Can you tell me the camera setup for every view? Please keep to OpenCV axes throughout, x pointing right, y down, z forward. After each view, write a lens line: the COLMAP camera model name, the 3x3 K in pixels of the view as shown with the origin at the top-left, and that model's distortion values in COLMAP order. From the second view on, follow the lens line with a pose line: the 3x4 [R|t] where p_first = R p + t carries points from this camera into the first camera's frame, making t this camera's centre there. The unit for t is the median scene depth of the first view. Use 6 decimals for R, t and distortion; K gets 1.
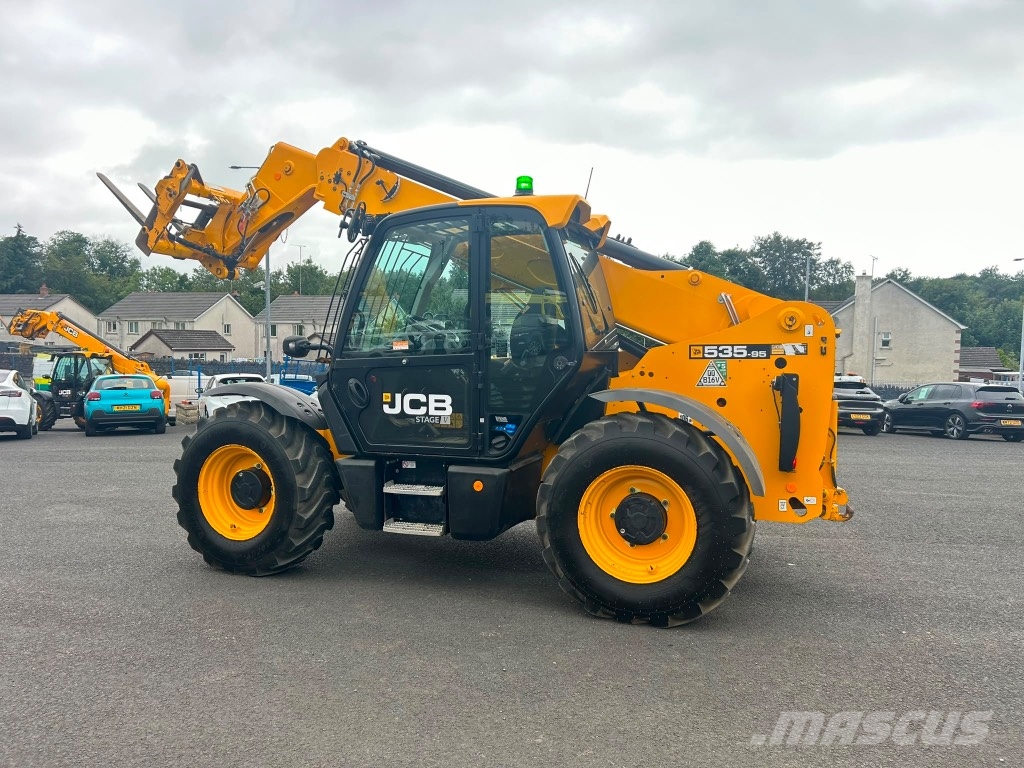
lens RADIAL K [[767.7, 0, 507.2], [0, 767.7, 387.3], [0, 0, 1]] dist [0.067948, -0.077438]
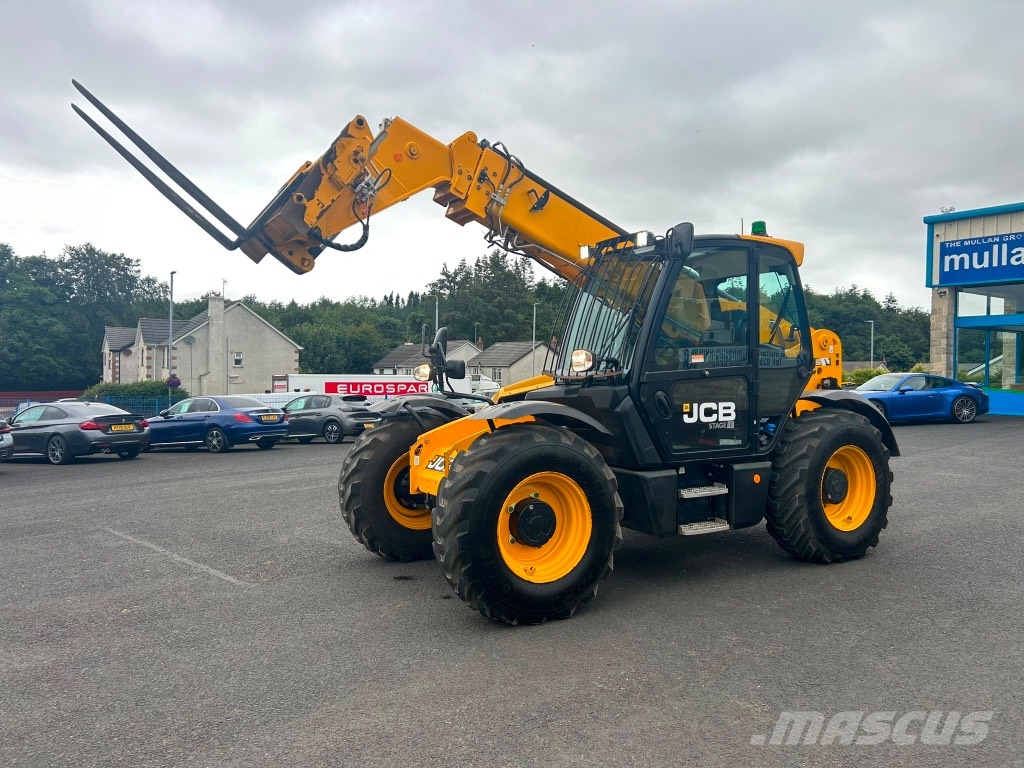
lens RADIAL K [[767.7, 0, 502.4], [0, 767.7, 382.3], [0, 0, 1]] dist [0.067948, -0.077438]
pose [[0.634200, -0.022147, 0.772852, -1.128202], [0.046289, 0.998884, -0.009361, -0.023293], [-0.771782, 0.041712, 0.634517, 0.515732]]
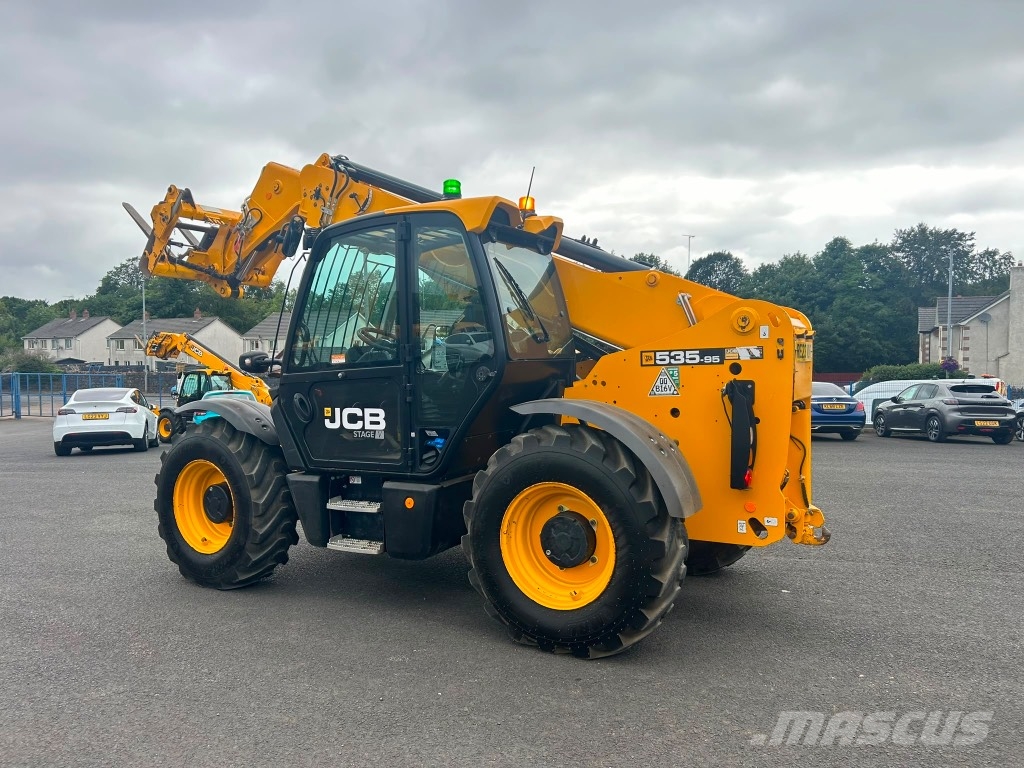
lens RADIAL K [[767.7, 0, 508.0], [0, 767.7, 387.9], [0, 0, 1]] dist [0.067948, -0.077438]
pose [[0.985682, -0.017434, -0.167711, 0.235141], [0.015490, 0.999797, -0.012896, -0.001178], [0.167902, 0.010114, 0.985752, 0.064181]]
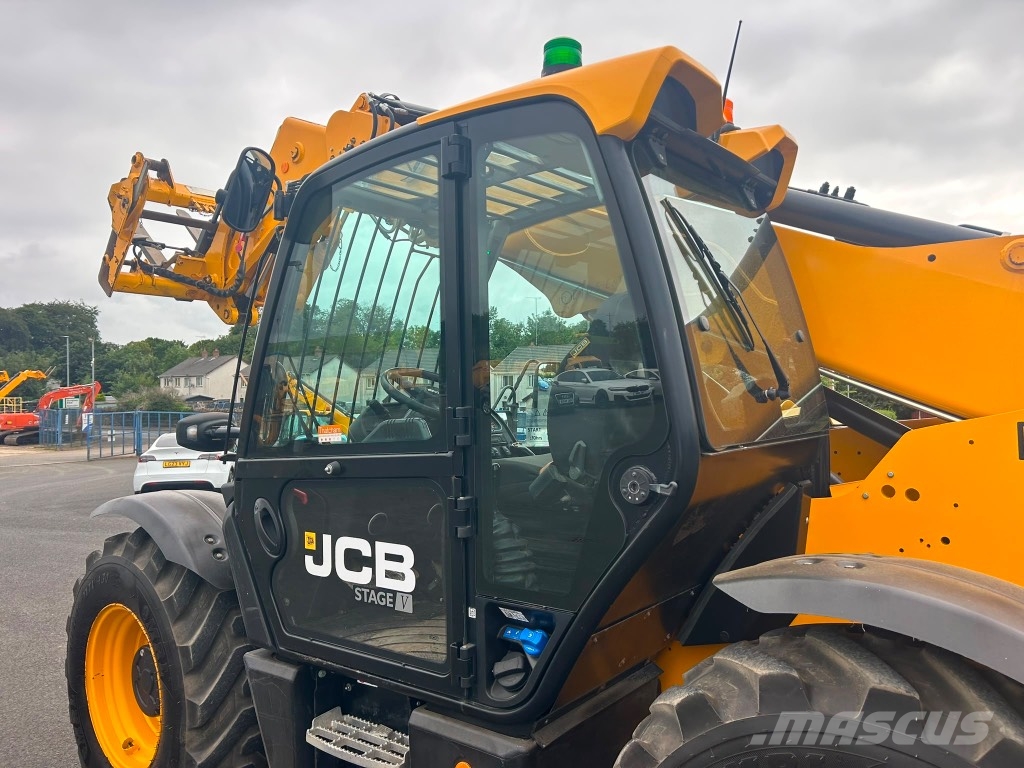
lens RADIAL K [[767.7, 0, 522.4], [0, 767.7, 380.2], [0, 0, 1]] dist [0.067948, -0.077438]
pose [[0.956018, -0.030939, -0.291672, 0.115564], [0.010846, 0.997470, -0.070256, -0.051651], [0.293107, 0.064002, 0.953935, 0.562675]]
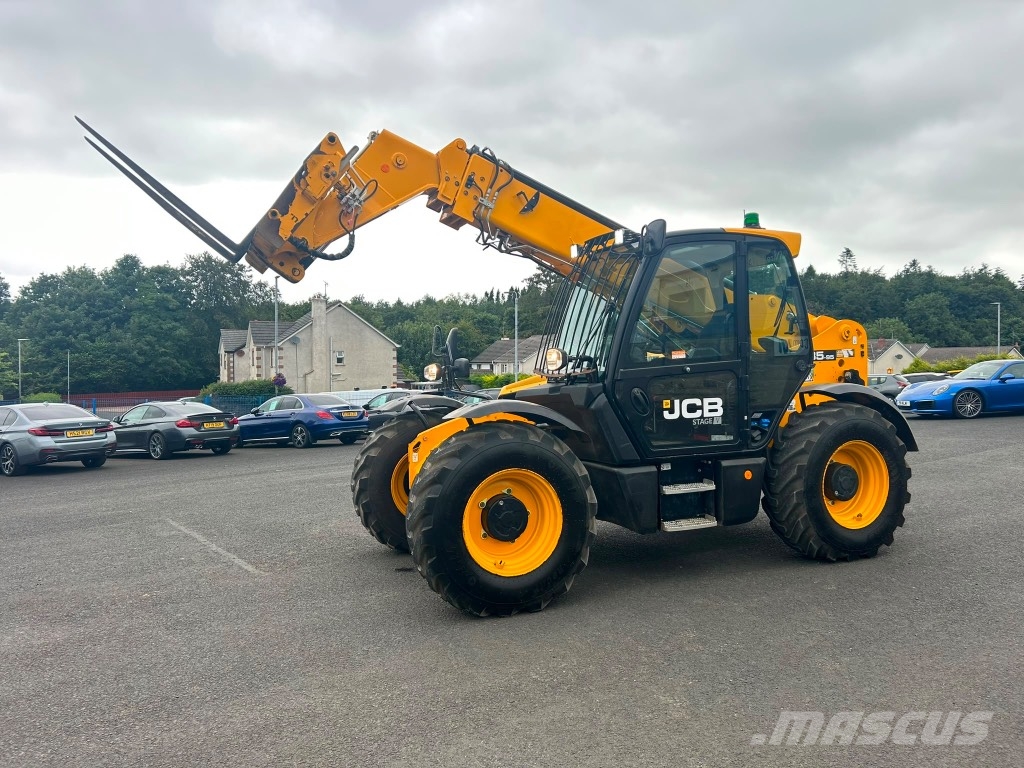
lens RADIAL K [[767.7, 0, 503.6], [0, 767.7, 378.5], [0, 0, 1]] dist [0.067948, -0.077438]
pose [[0.730303, -0.035472, 0.682202, -1.035103], [0.060876, 0.998057, -0.013273, -0.021361], [-0.680406, 0.051223, 0.731043, 0.371670]]
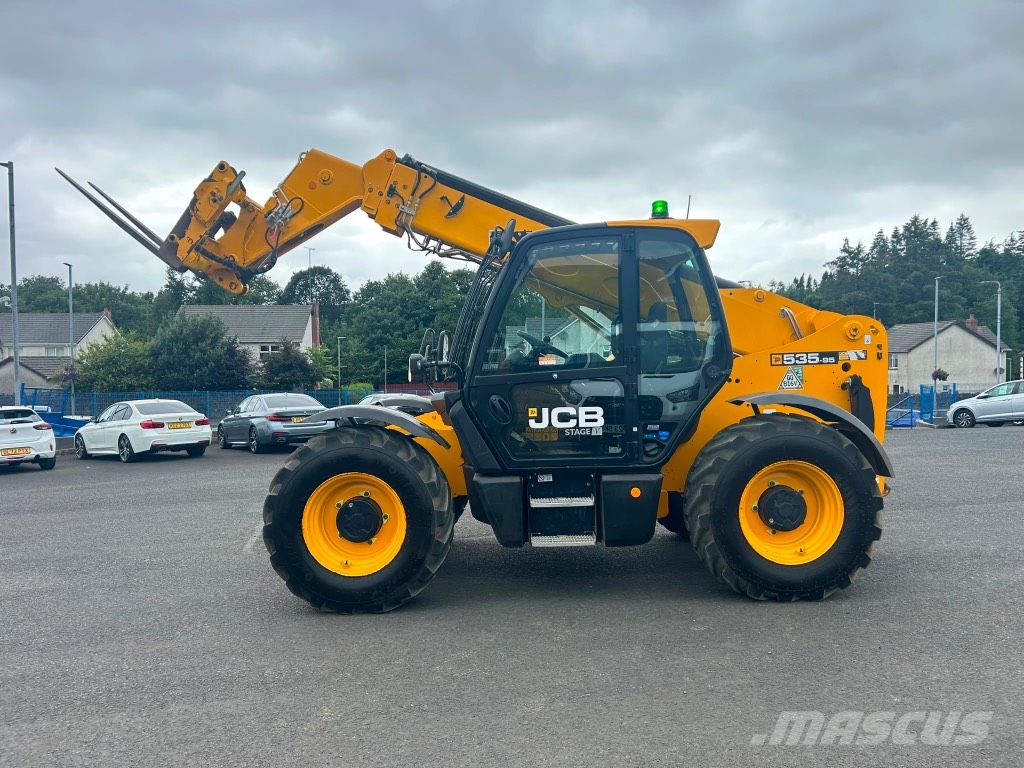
lens RADIAL K [[767.7, 0, 505.1], [0, 767.7, 377.7], [0, 0, 1]] dist [0.067948, -0.077438]
pose [[0.934389, -0.033378, 0.354687, -0.540298], [0.045464, 0.998633, -0.025792, -0.007811], [-0.353341, 0.040225, 0.934629, 0.071511]]
